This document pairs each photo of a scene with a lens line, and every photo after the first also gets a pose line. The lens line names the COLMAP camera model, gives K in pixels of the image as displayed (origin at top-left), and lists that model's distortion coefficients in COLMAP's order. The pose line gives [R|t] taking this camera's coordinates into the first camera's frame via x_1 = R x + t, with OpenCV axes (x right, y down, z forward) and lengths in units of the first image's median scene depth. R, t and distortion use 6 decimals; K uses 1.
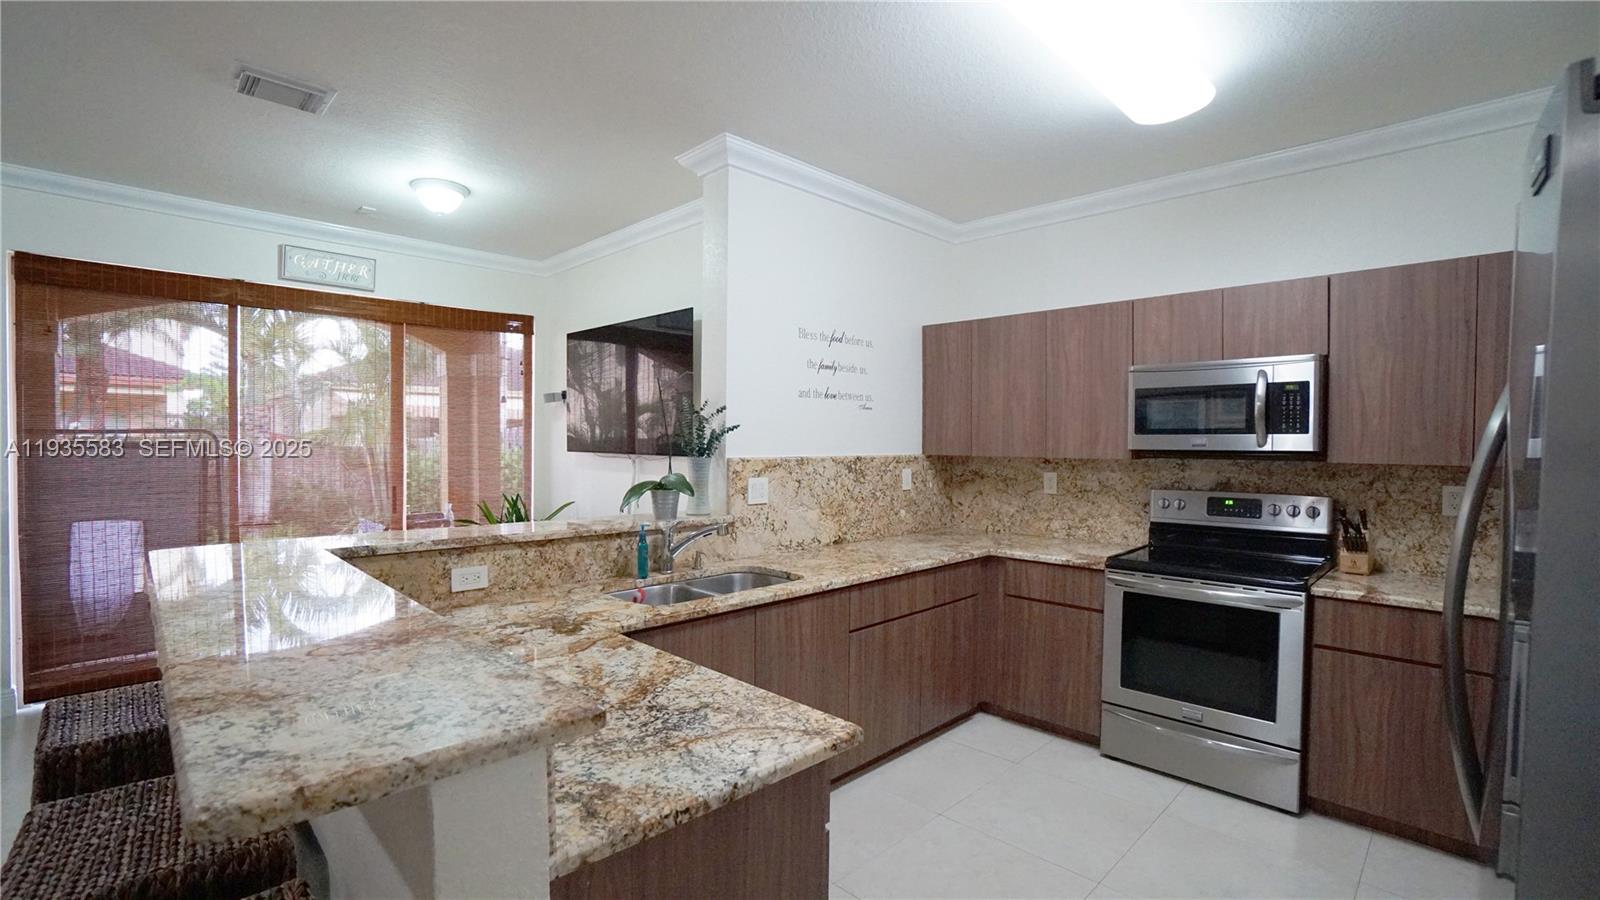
lens RADIAL K [[704.1, 0, 792.7], [0, 704.1, 457.1], [0, 0, 1]] dist [-0.065686, 0.024630]
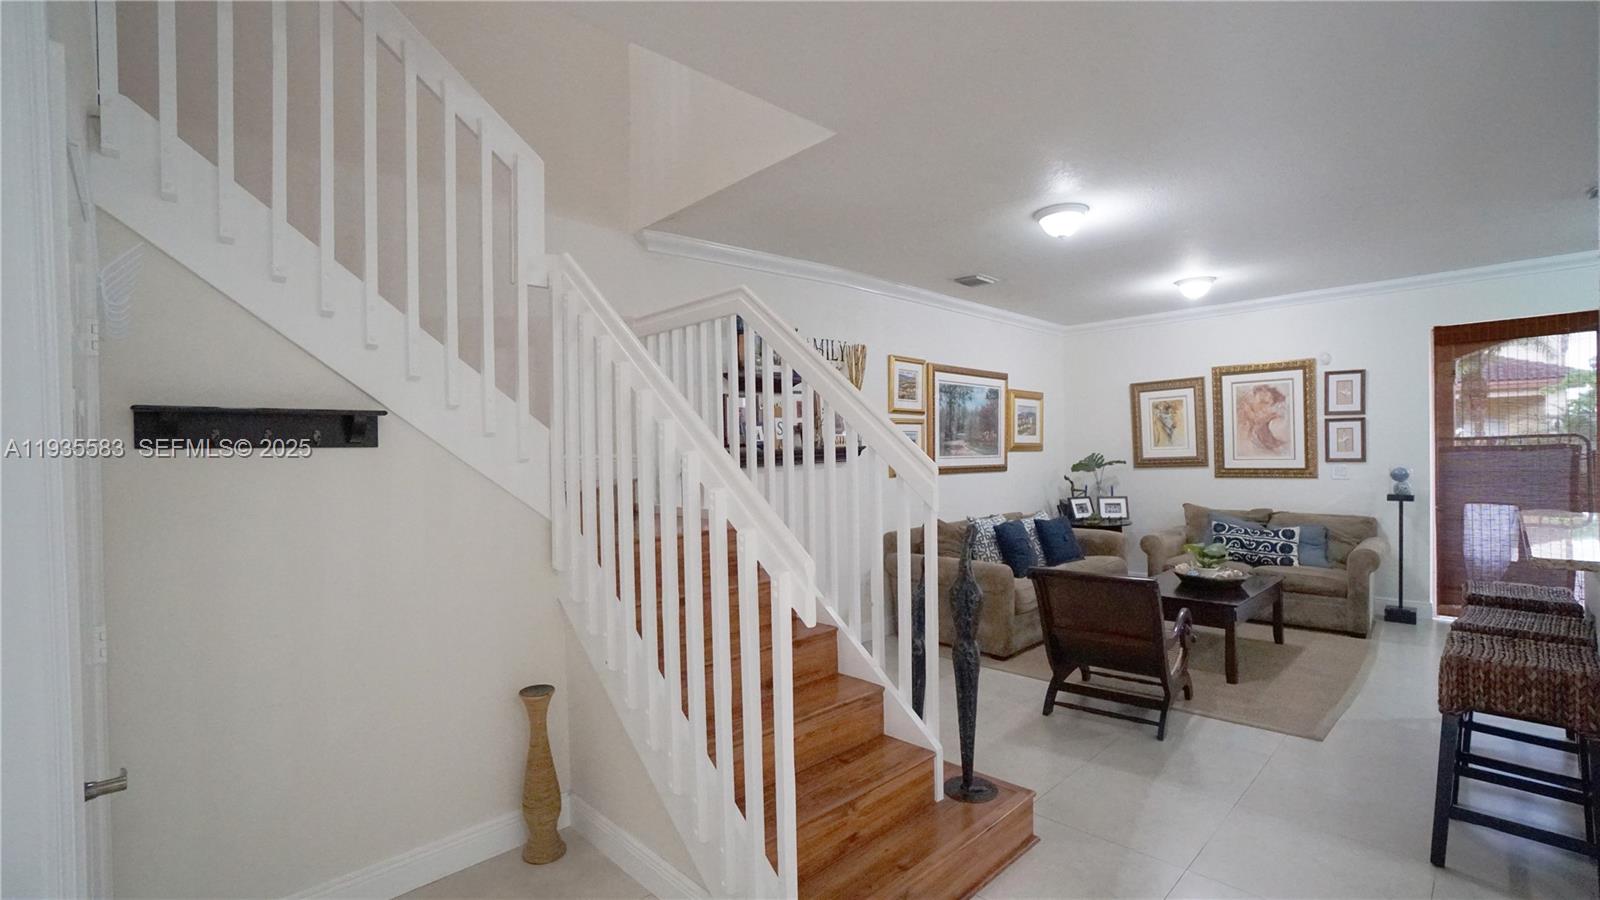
lens RADIAL K [[704.1, 0, 792.7], [0, 704.1, 457.1], [0, 0, 1]] dist [-0.065686, 0.024630]
pose [[-0.018915, 0.002842, -0.999817, 0.457275], [-0.003078, 0.999991, 0.002901, 0.001481], [0.999816, 0.003133, -0.018906, -0.471955]]
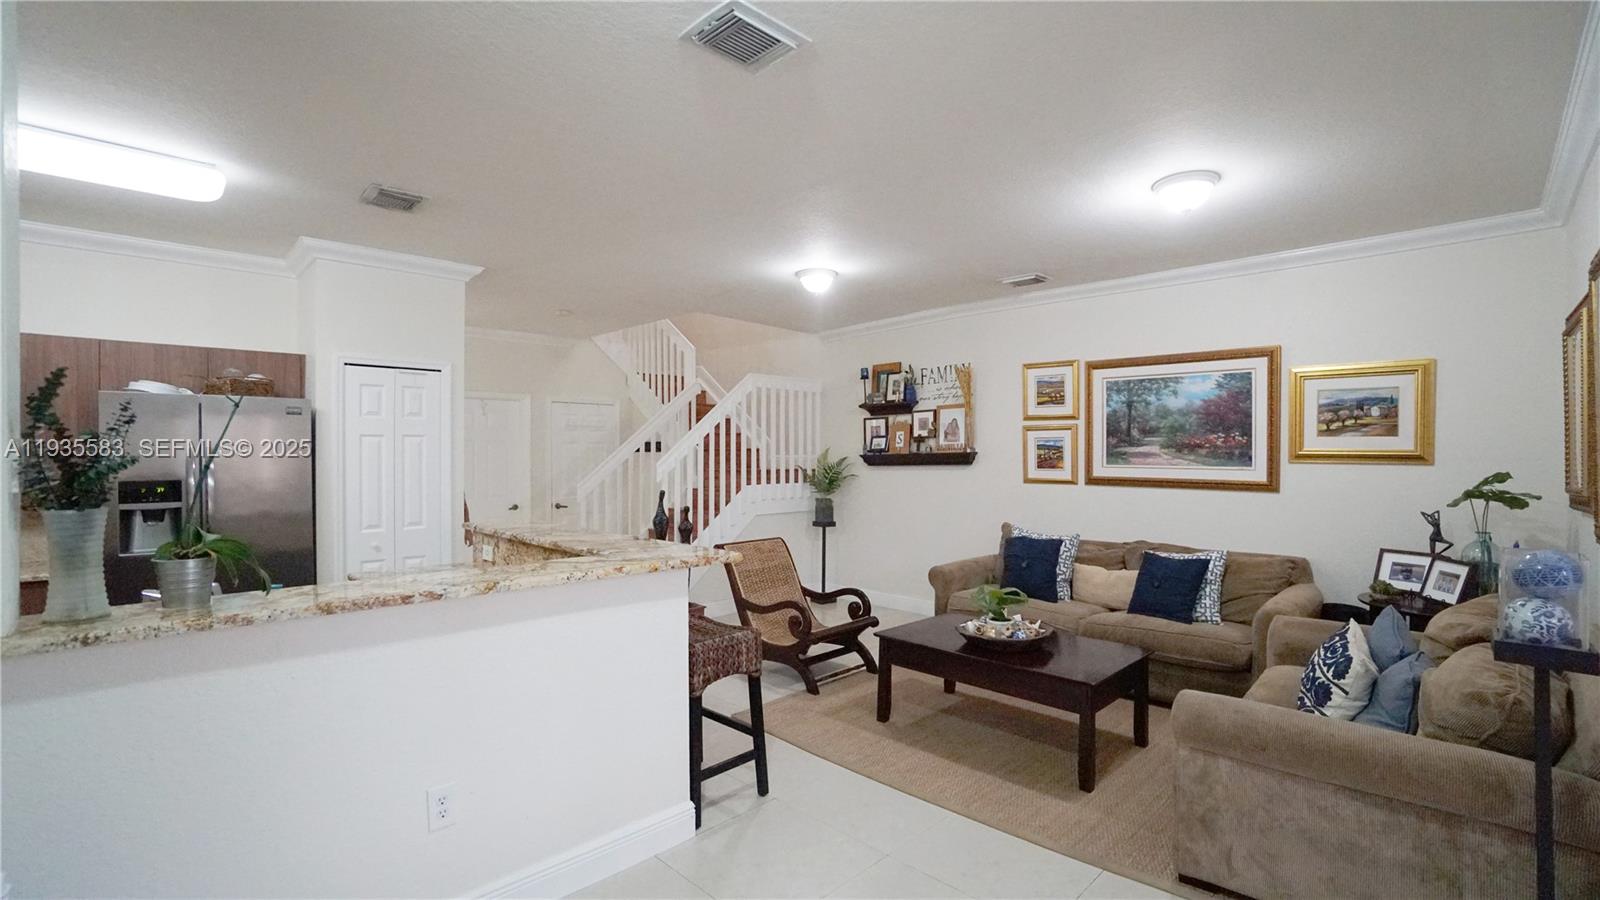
lens RADIAL K [[704.1, 0, 792.7], [0, 704.1, 457.1], [0, 0, 1]] dist [-0.065686, 0.024630]
pose [[-0.999982, -0.005951, 0.000066, -0.606138], [-0.005948, 0.999695, 0.023964, -0.045421], [-0.000208, 0.023963, -0.999713, 1.363614]]
